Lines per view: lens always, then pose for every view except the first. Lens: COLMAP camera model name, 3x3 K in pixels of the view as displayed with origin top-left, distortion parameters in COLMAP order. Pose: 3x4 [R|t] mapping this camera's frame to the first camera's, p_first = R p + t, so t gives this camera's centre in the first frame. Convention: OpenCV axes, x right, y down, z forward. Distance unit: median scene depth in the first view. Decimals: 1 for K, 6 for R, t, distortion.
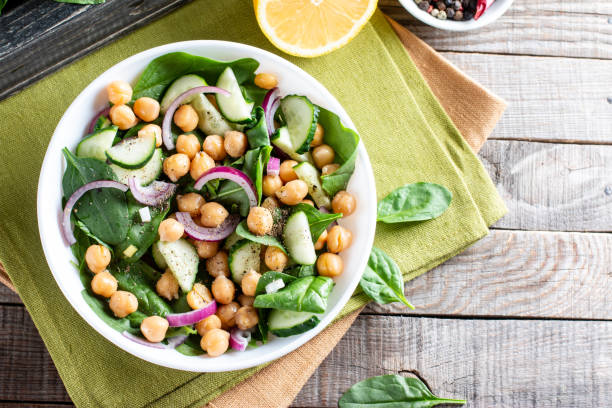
lens RADIAL K [[1494.9, 0, 306.0], [0, 1494.9, 204.0], [0, 0, 1]] dist [-0.150439, -0.286067]
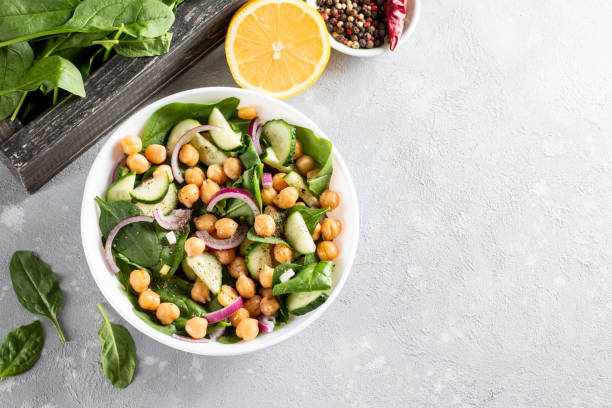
lens RADIAL K [[1494.9, 0, 306.0], [0, 1494.9, 204.0], [0, 0, 1]] dist [-0.150439, -0.286067]
pose [[0.982048, -0.186174, 0.030359, -0.031369], [0.186792, 0.982217, -0.018959, 0.023271], [-0.026290, 0.024290, 0.999359, -0.224773]]
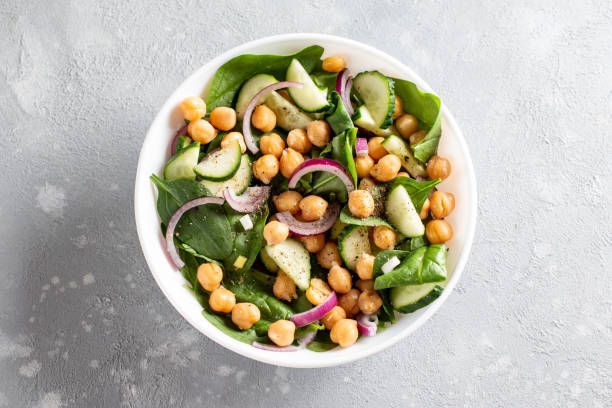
lens RADIAL K [[1494.9, 0, 306.0], [0, 1494.9, 204.0], [0, 0, 1]] dist [-0.150439, -0.286067]
pose [[0.975896, -0.217929, -0.011604, -0.054845], [0.218165, 0.975560, 0.026186, -0.022464], [0.005614, -0.028087, 0.999590, 0.006977]]
